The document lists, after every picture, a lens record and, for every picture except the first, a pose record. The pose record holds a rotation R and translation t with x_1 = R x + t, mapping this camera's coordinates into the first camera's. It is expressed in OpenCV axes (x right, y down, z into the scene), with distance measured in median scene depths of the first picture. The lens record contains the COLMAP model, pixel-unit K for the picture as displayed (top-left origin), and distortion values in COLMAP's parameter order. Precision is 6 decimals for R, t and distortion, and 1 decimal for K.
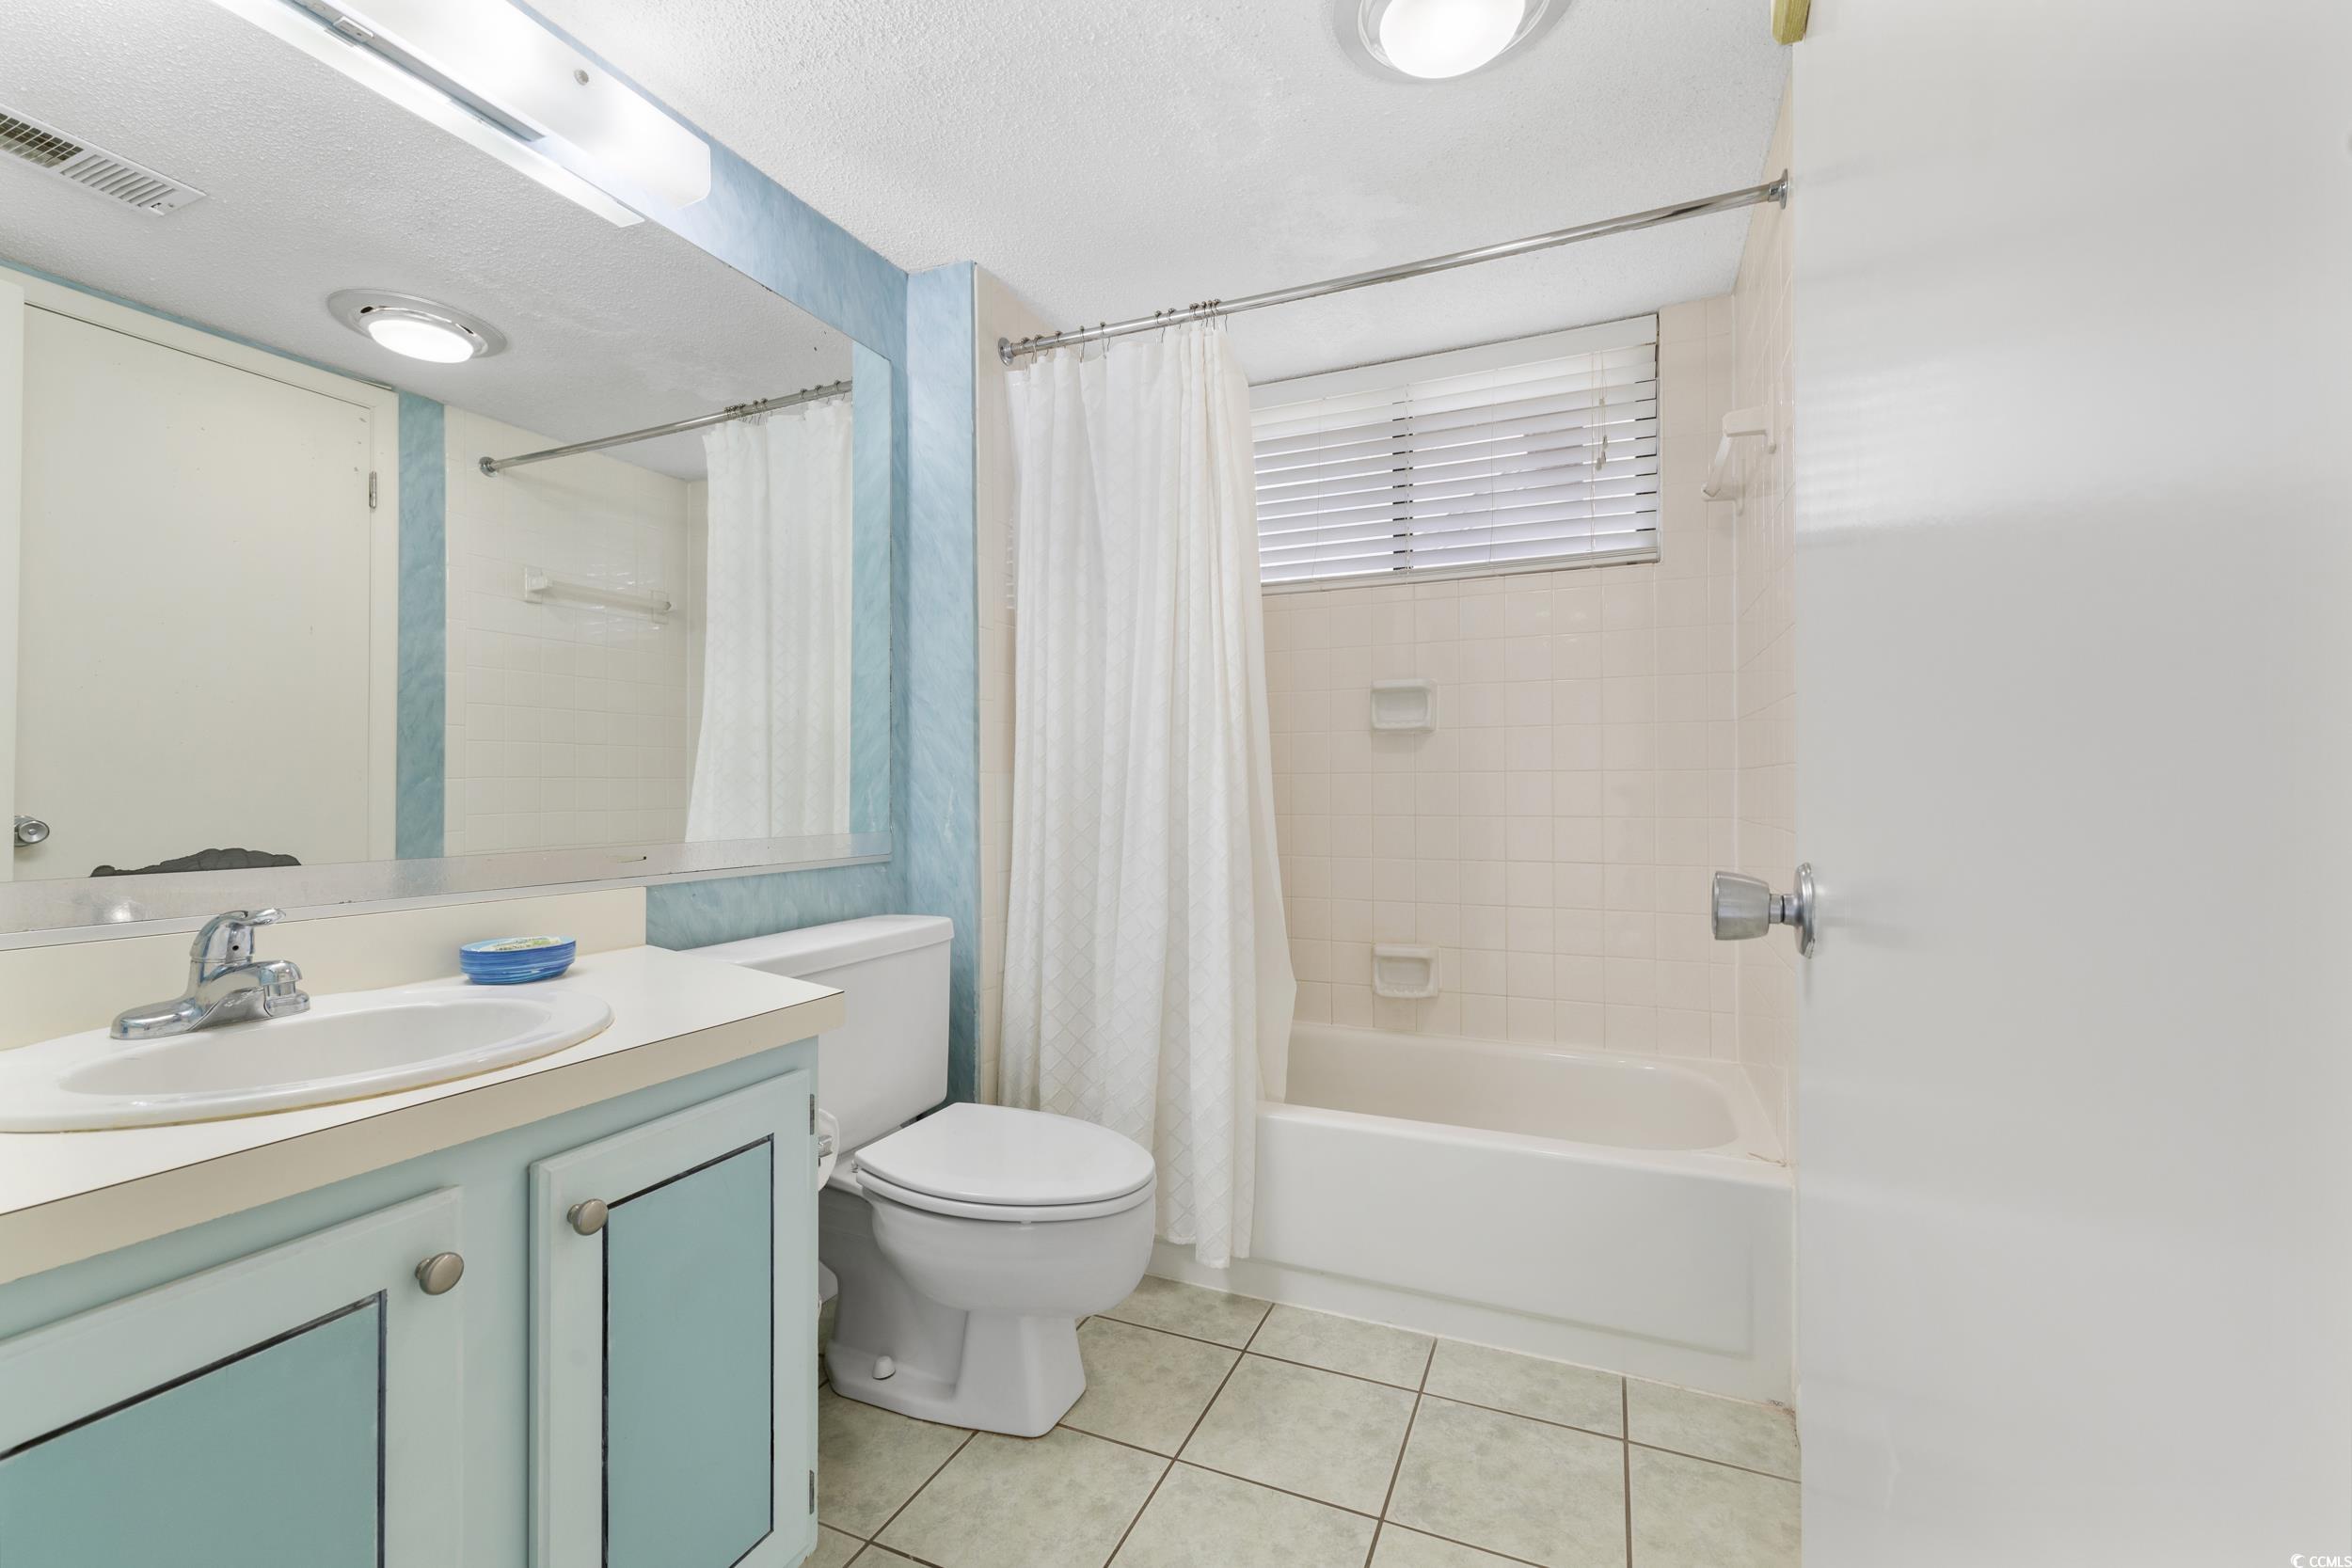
lens RADIAL K [[988.9, 0, 1171.2], [0, 988.9, 780.3], [0, 0, 1]] dist [0.001020, 0.000051]
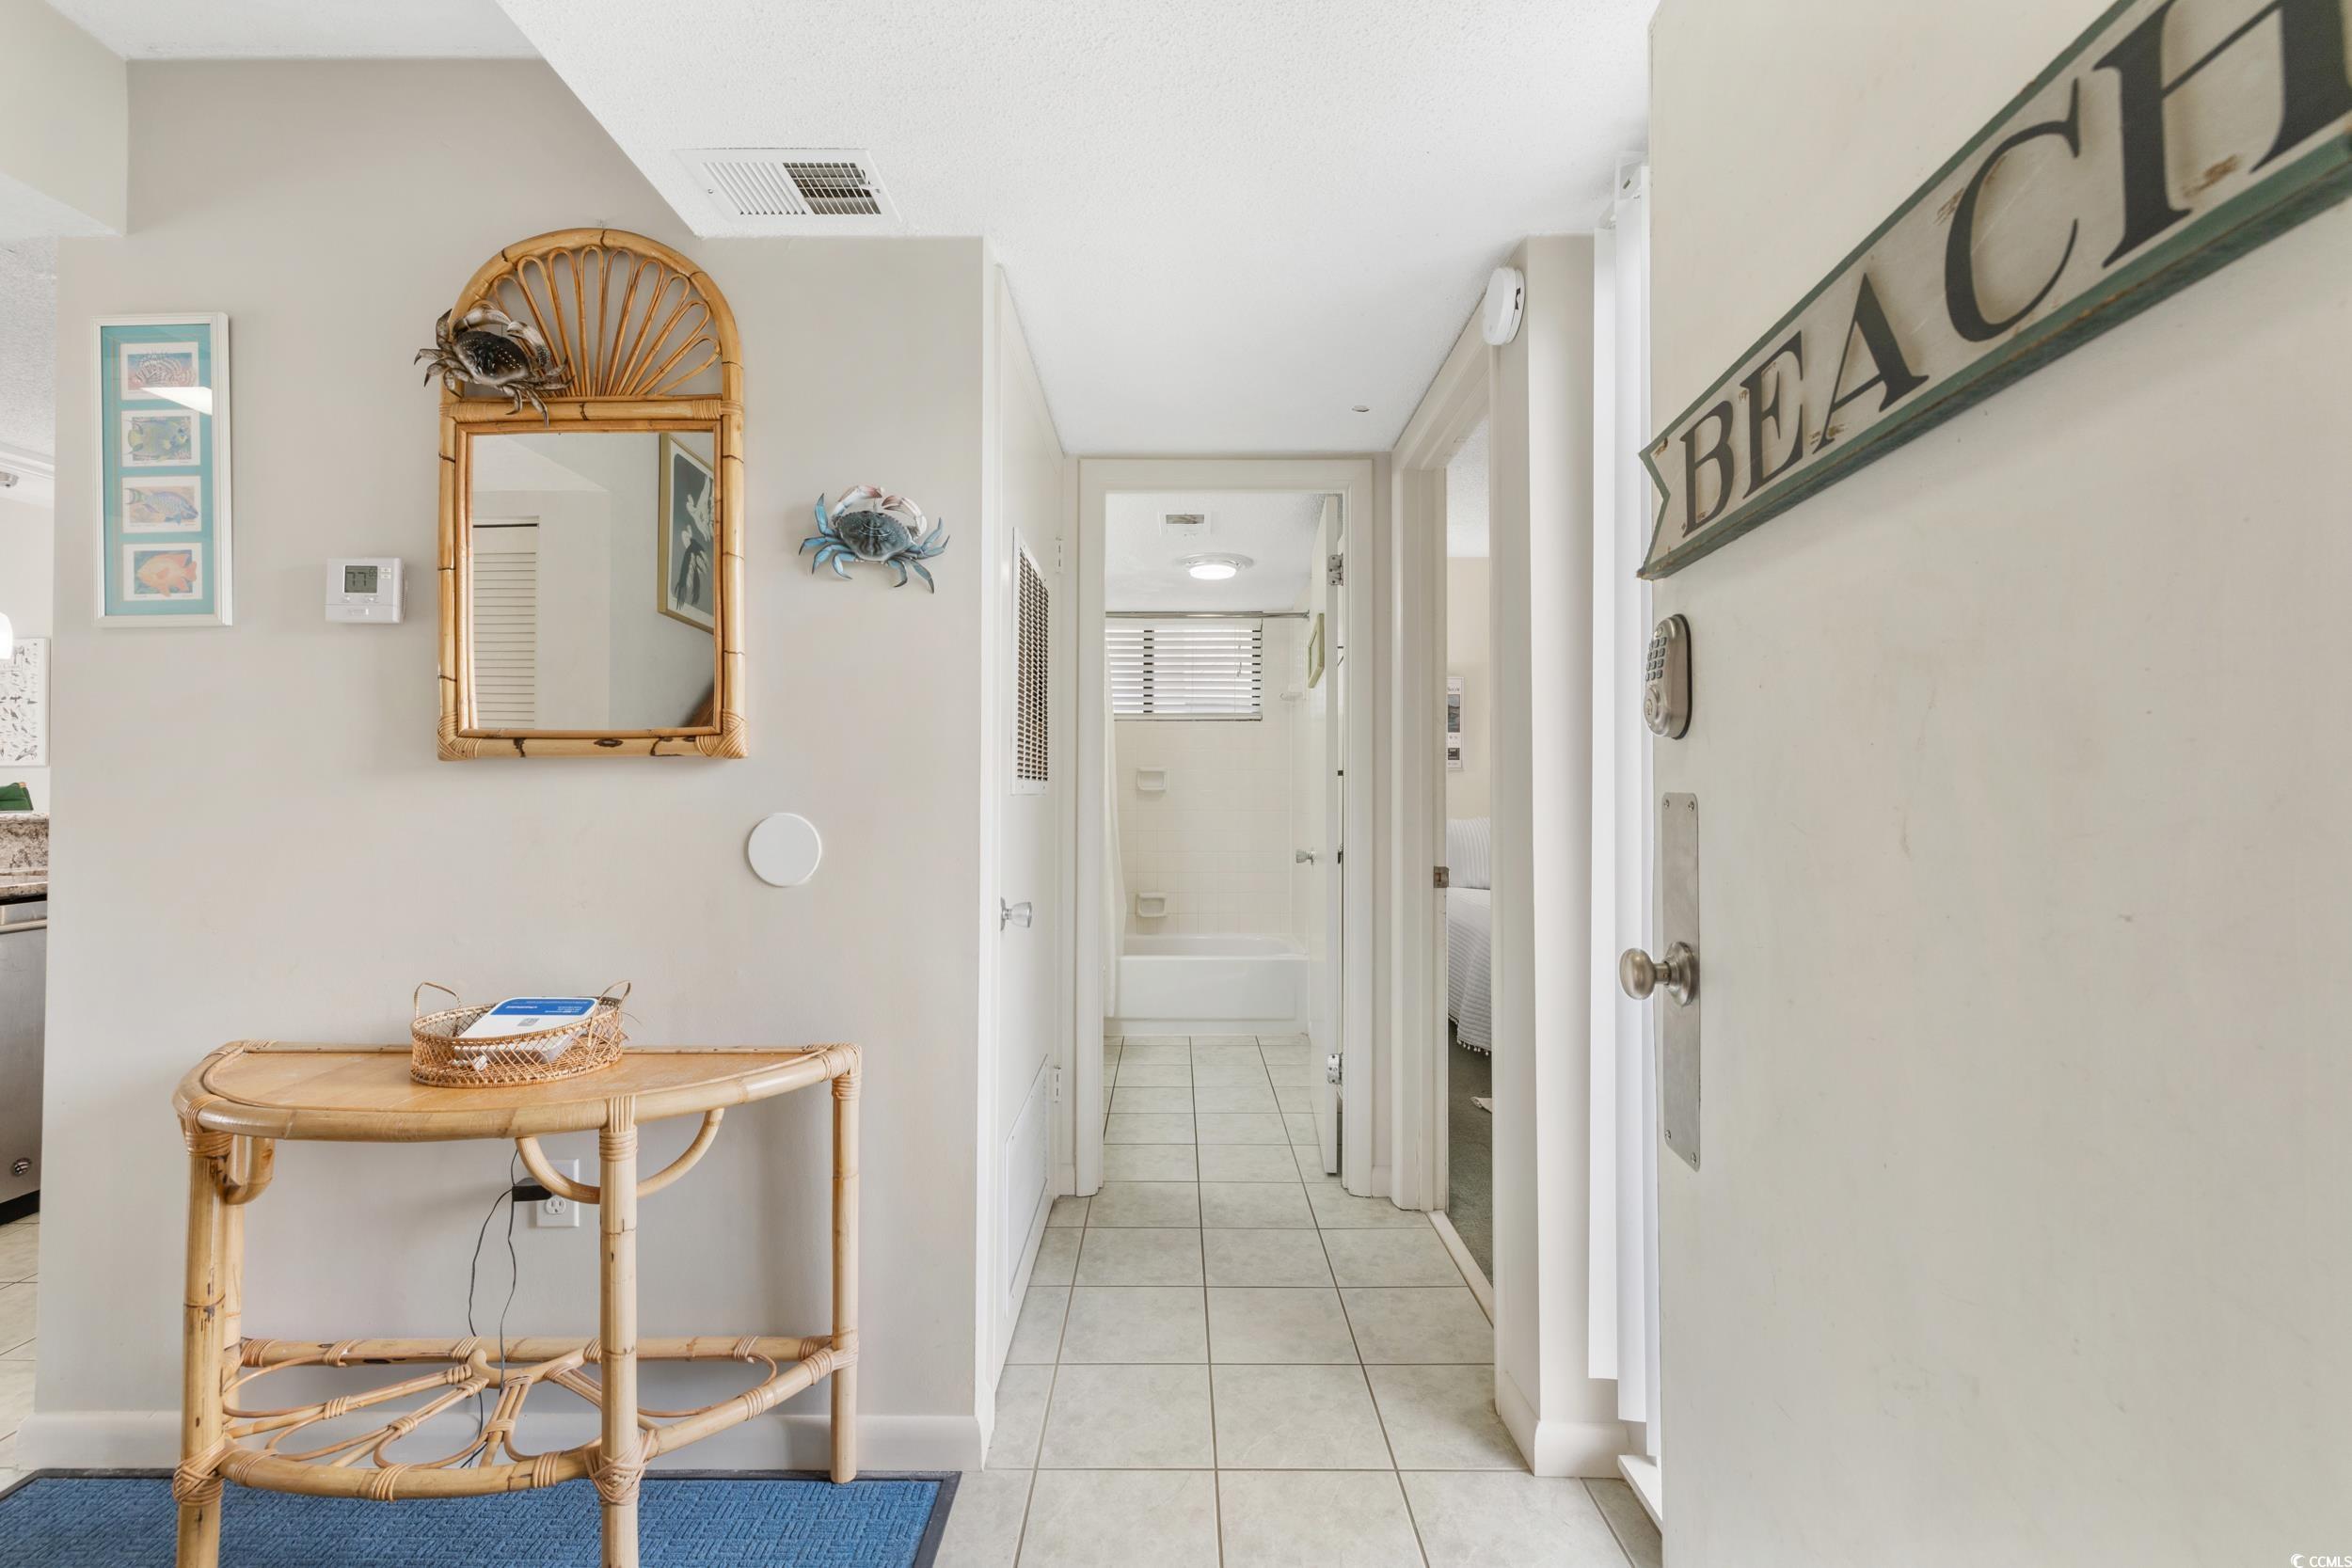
lens RADIAL K [[1015.2, 0, 1178.4], [0, 1015.2, 785.1], [0, 0, 1]] dist [0.000951, 0.000237]
pose [[0.917194, 0.006770, 0.398384, -0.613716], [-0.001970, 0.999920, -0.012456, -0.038206], [-0.398437, 0.010640, 0.917134, -1.074562]]
